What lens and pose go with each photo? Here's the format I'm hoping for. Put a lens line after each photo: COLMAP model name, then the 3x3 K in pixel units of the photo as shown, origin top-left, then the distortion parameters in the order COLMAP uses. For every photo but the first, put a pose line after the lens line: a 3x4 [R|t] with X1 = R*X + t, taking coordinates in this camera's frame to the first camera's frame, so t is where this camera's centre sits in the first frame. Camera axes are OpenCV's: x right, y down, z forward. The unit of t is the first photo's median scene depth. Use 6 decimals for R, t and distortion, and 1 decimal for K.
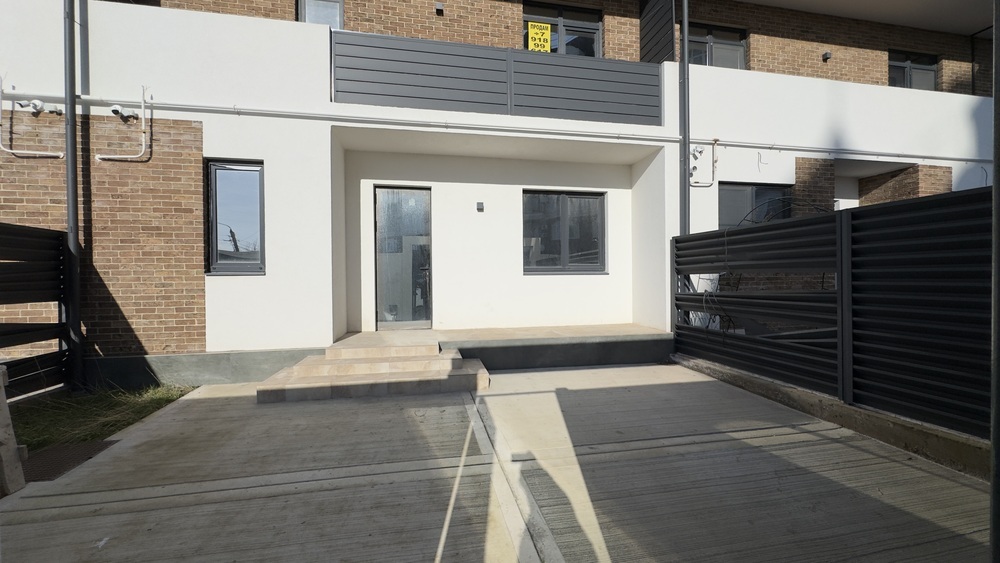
lens RADIAL K [[392.2, 0, 500.0], [0, 392.2, 281.5], [0, 0, 1]] dist [-0.003649, -0.000012]
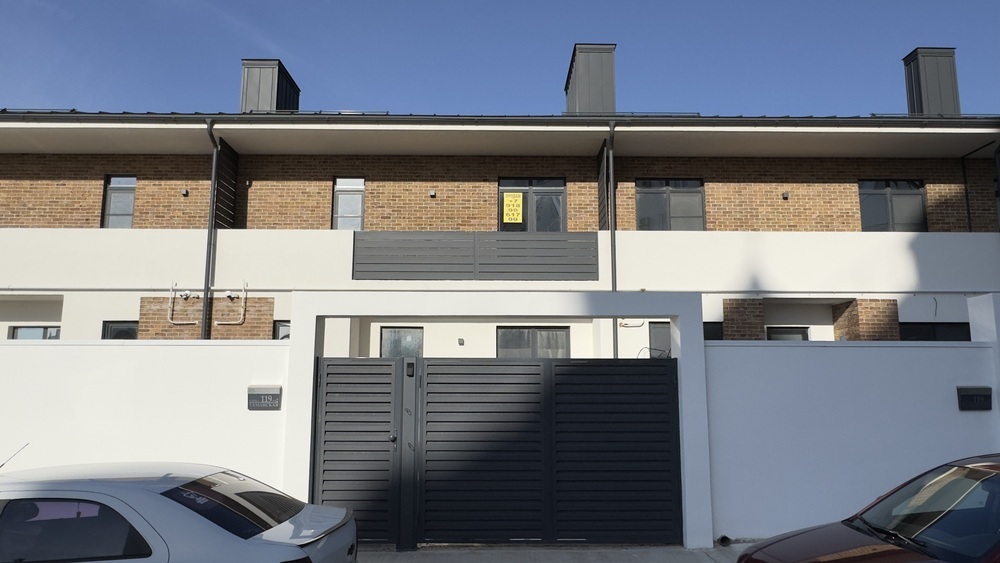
lens RADIAL K [[669.6, 0, 500.0], [0, 669.6, 281.5], [0, 0, 1]] dist [-0.000797, -0.000578]
pose [[0.983395, -0.017124, -0.180667, 0.549057], [-0.011959, 0.987259, -0.158669, -0.049335], [0.181083, 0.158195, 0.970661, -1.293176]]
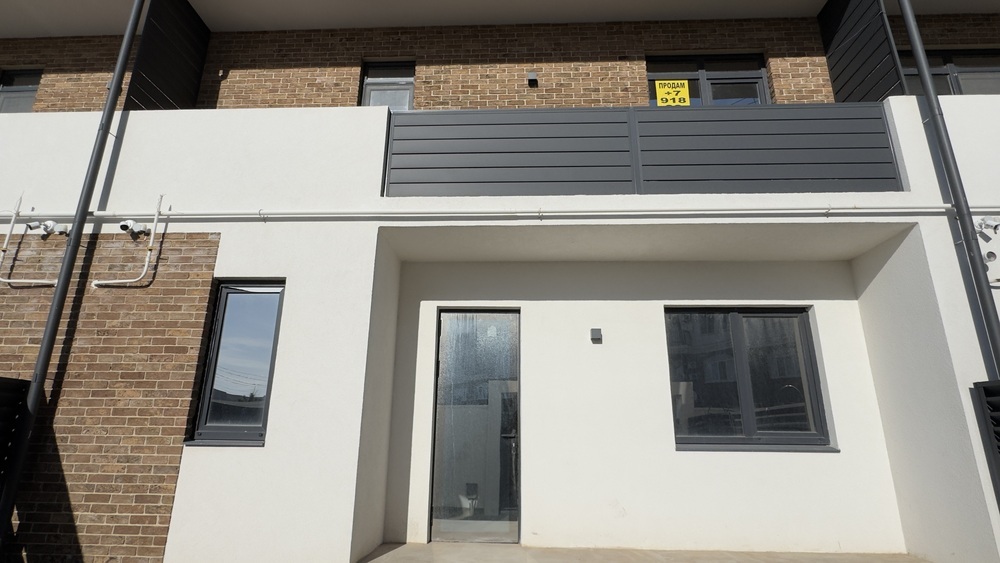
lens RADIAL K [[513.0, 0, 500.0], [0, 513.0, 281.5], [0, 0, 1]] dist [-0.002486, -0.000291]
pose [[0.971822, -0.049920, -0.230369, -0.007801], [-0.020669, 0.955505, -0.294251, -0.032574], [0.234807, 0.290721, 0.927549, 0.203577]]
